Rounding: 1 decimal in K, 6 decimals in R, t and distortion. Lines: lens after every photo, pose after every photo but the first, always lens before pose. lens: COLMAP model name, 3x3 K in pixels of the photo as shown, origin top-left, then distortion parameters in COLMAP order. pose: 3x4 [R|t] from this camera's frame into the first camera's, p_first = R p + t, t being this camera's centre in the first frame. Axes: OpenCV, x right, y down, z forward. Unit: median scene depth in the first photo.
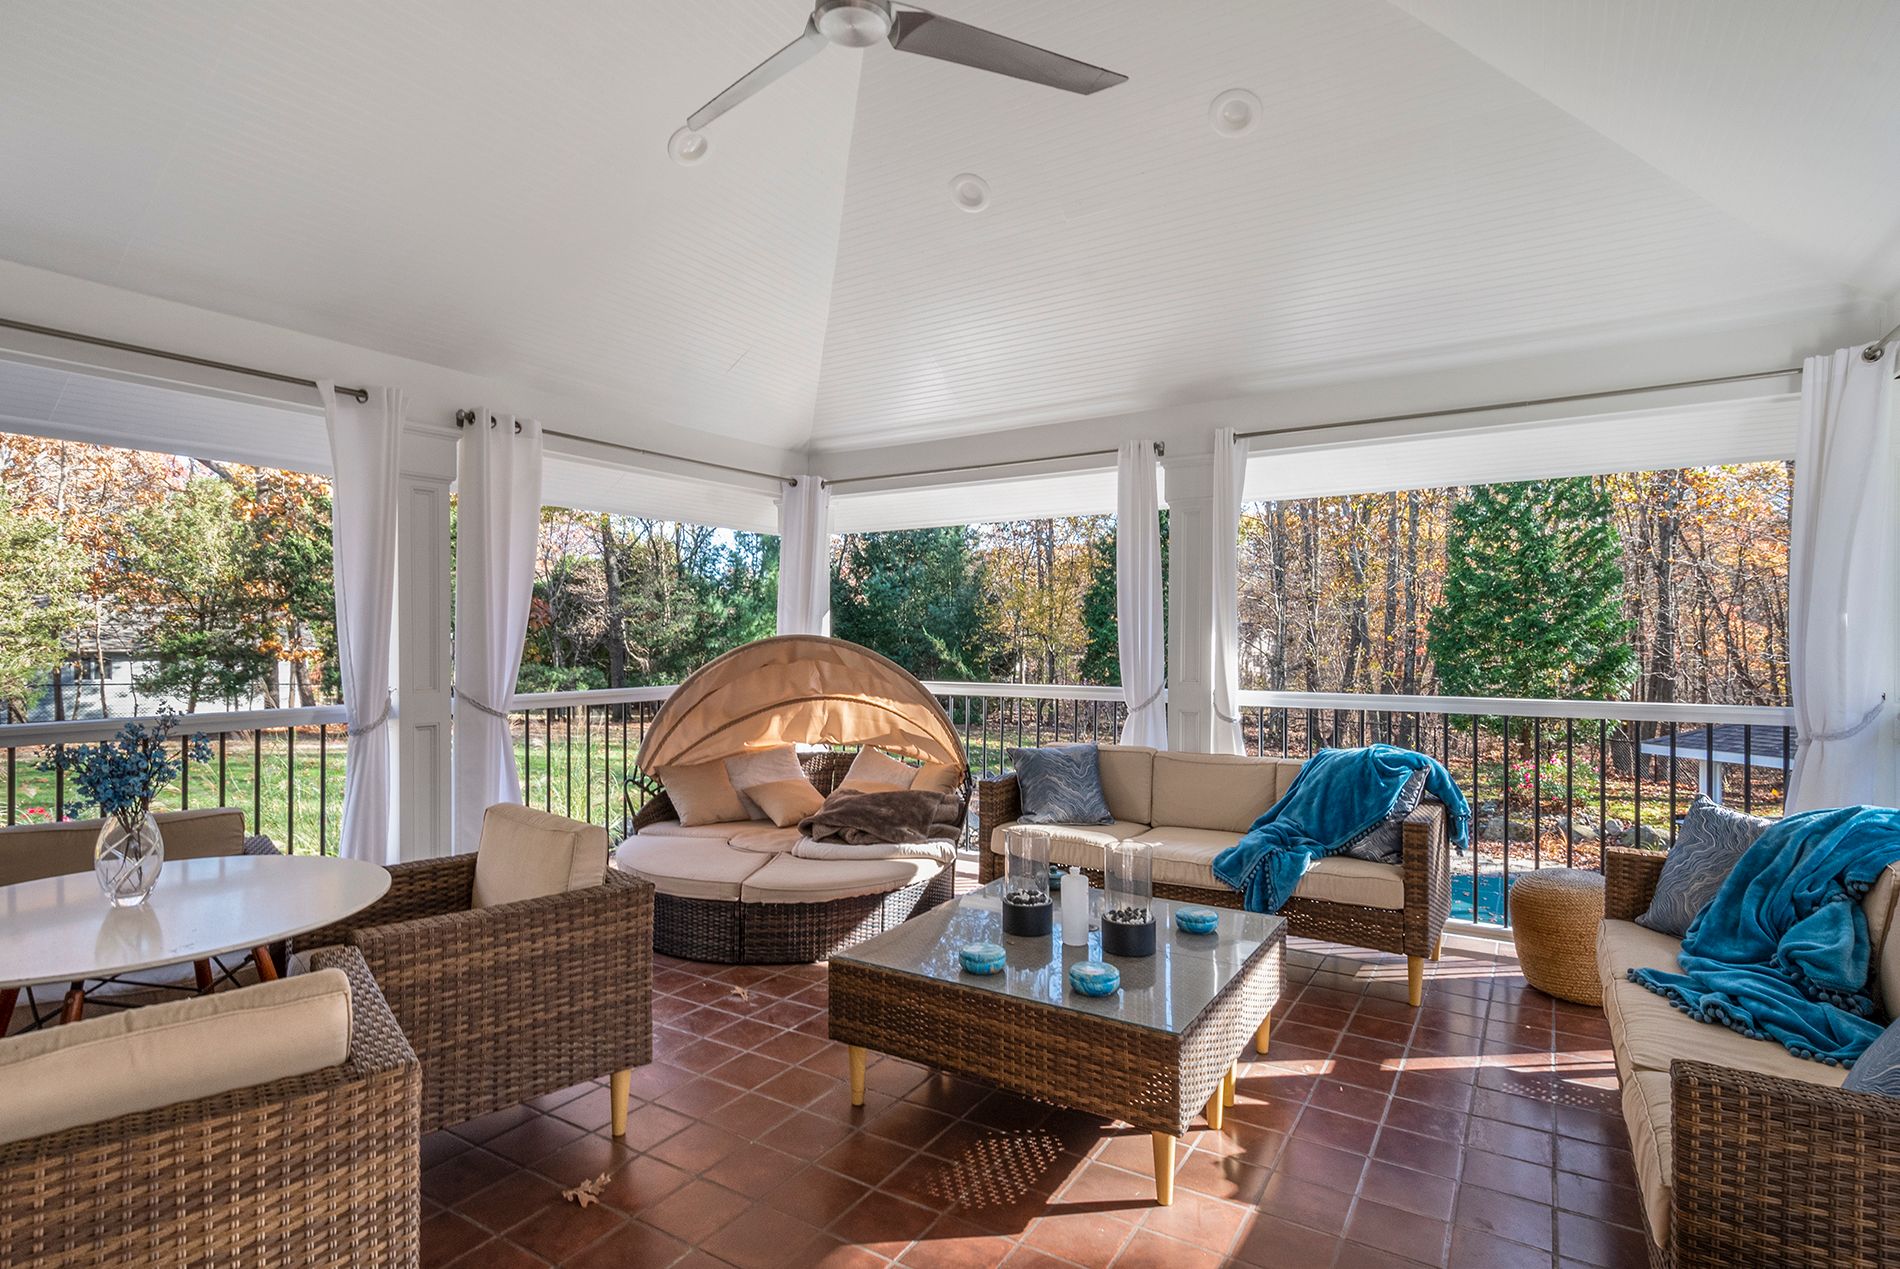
lens RADIAL K [[954.7, 0, 950.0], [0, 954.7, 634.5], [0, 0, 1]] dist [0.000481, -0.000034]
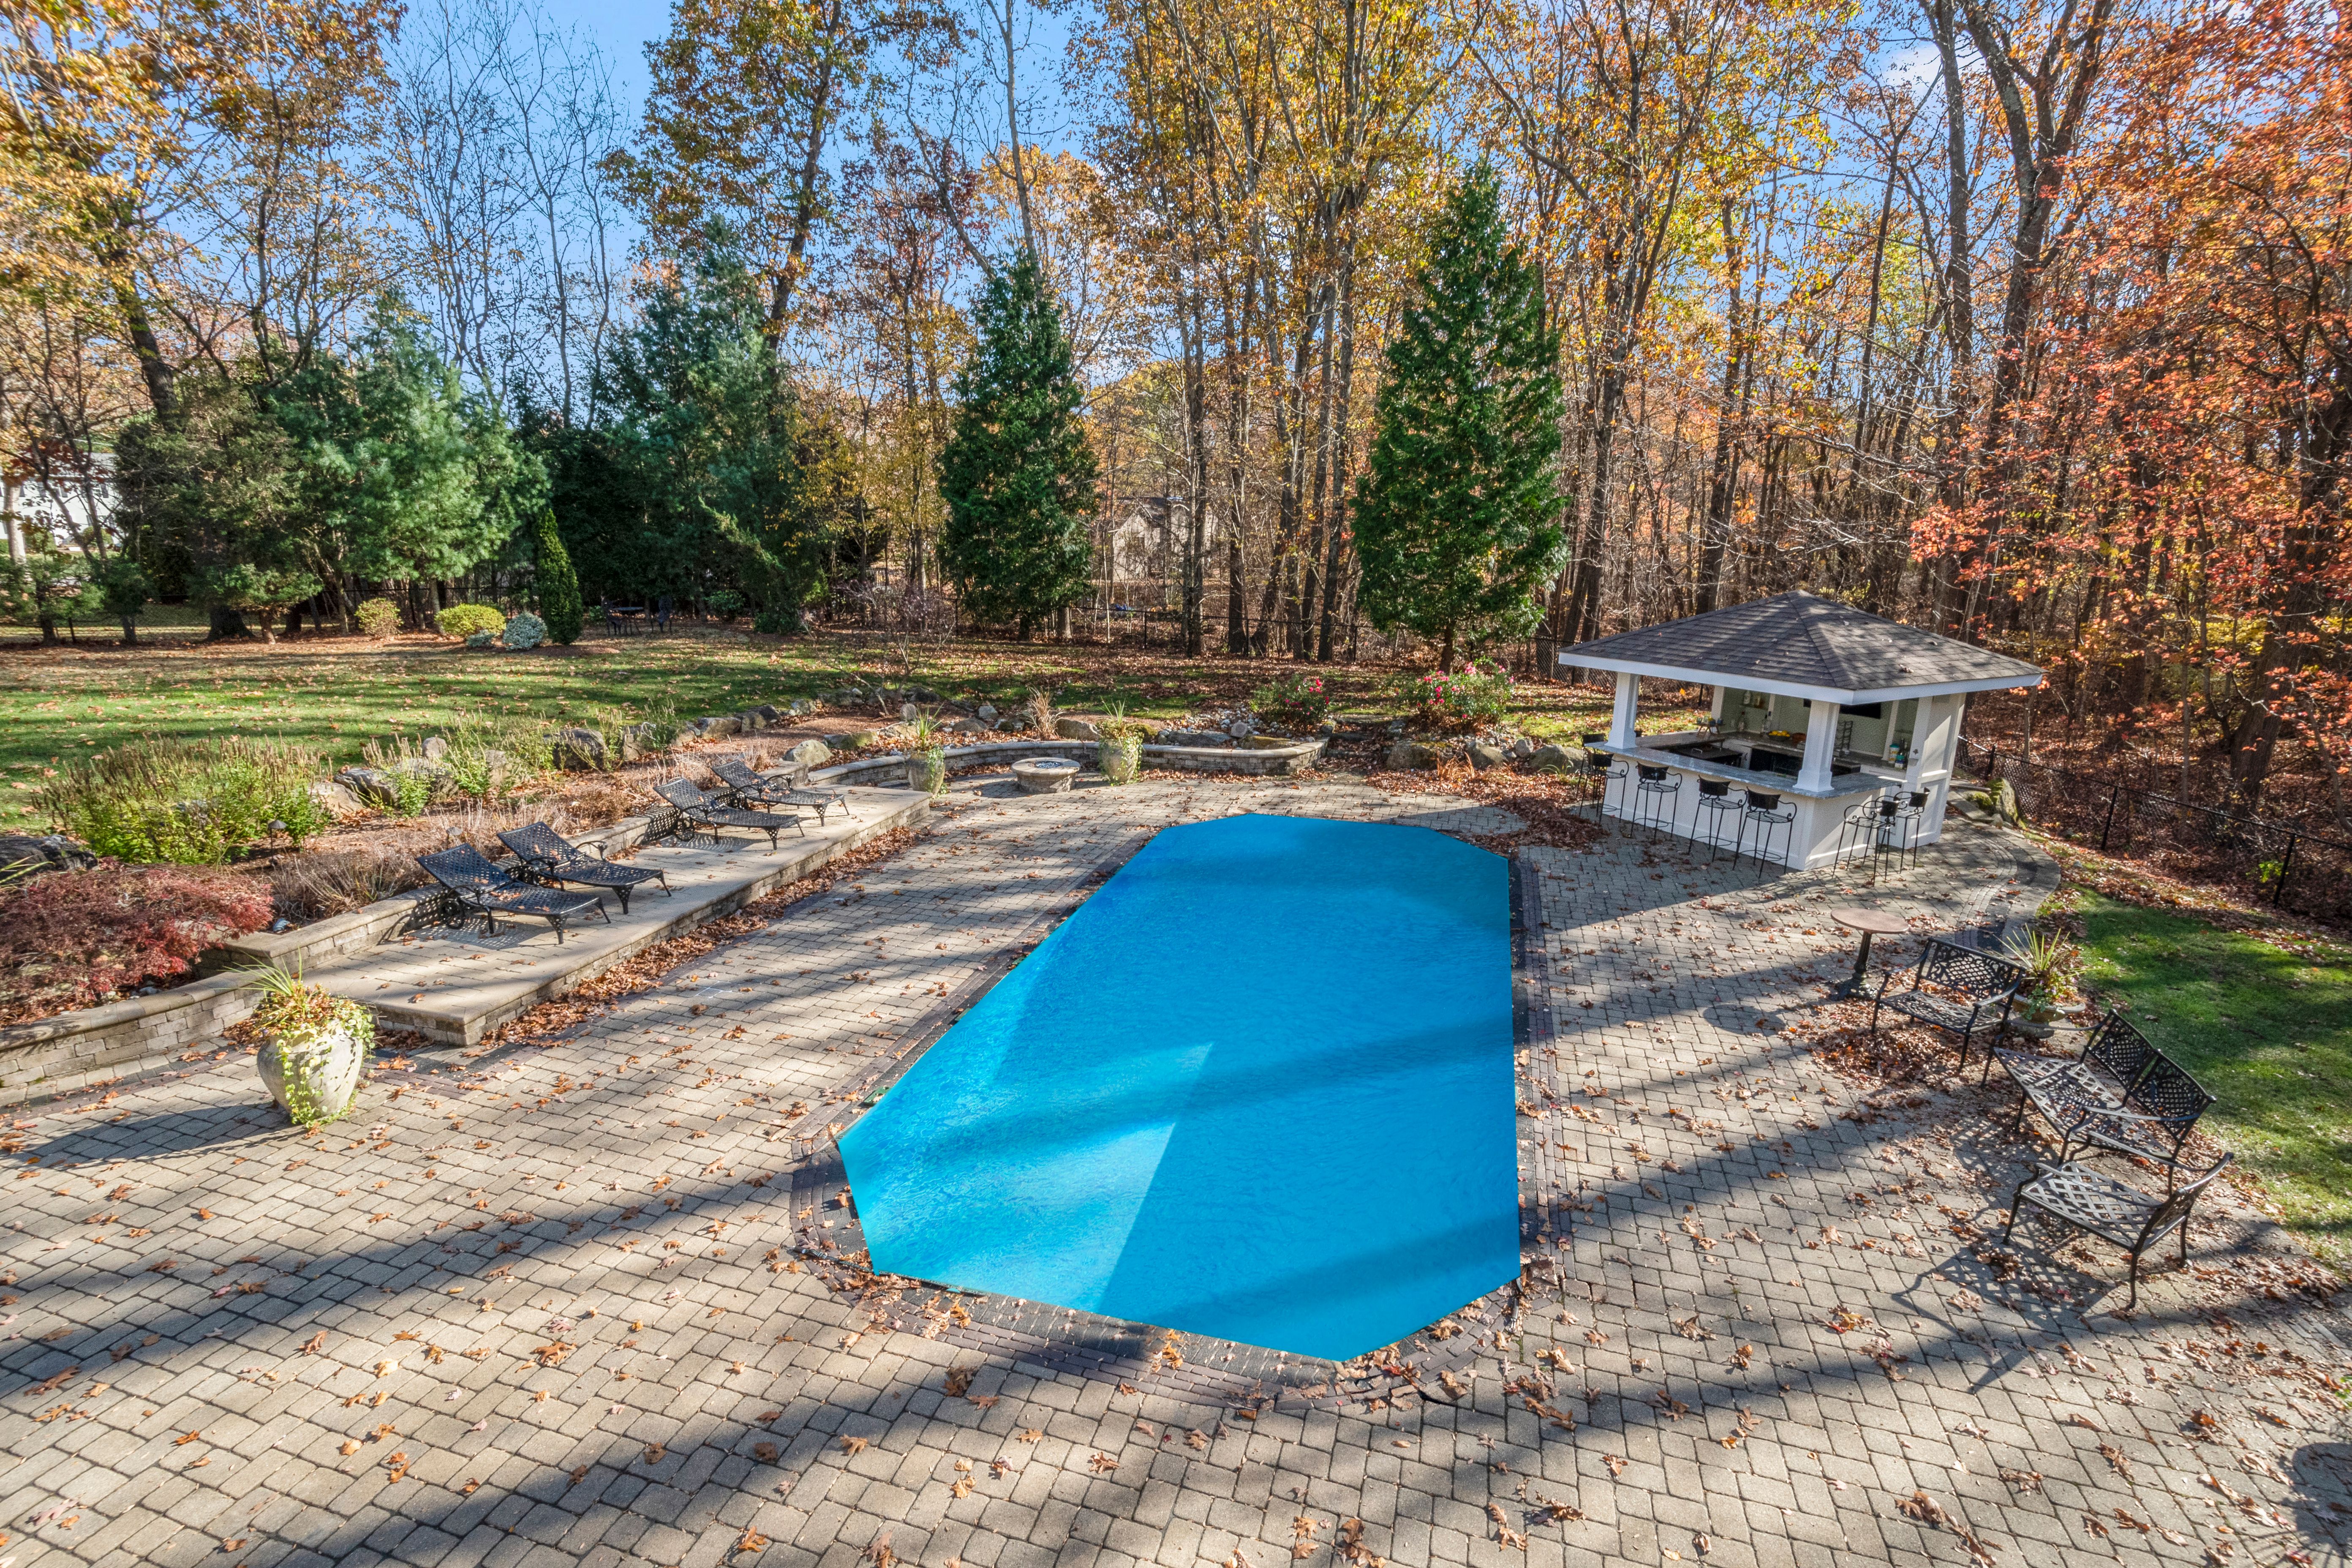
lens RADIAL K [[1126.1, 0, 1185.0], [0, 1126.1, 797.5], [0, 0, 1]] dist [0.004082, -0.000035]
pose [[0.955222, -0.065412, 0.288569, 0.077201], [-0.007956, 0.969228, 0.246038, 0.000694], [-0.295782, -0.237316, 0.925307, 0.101539]]
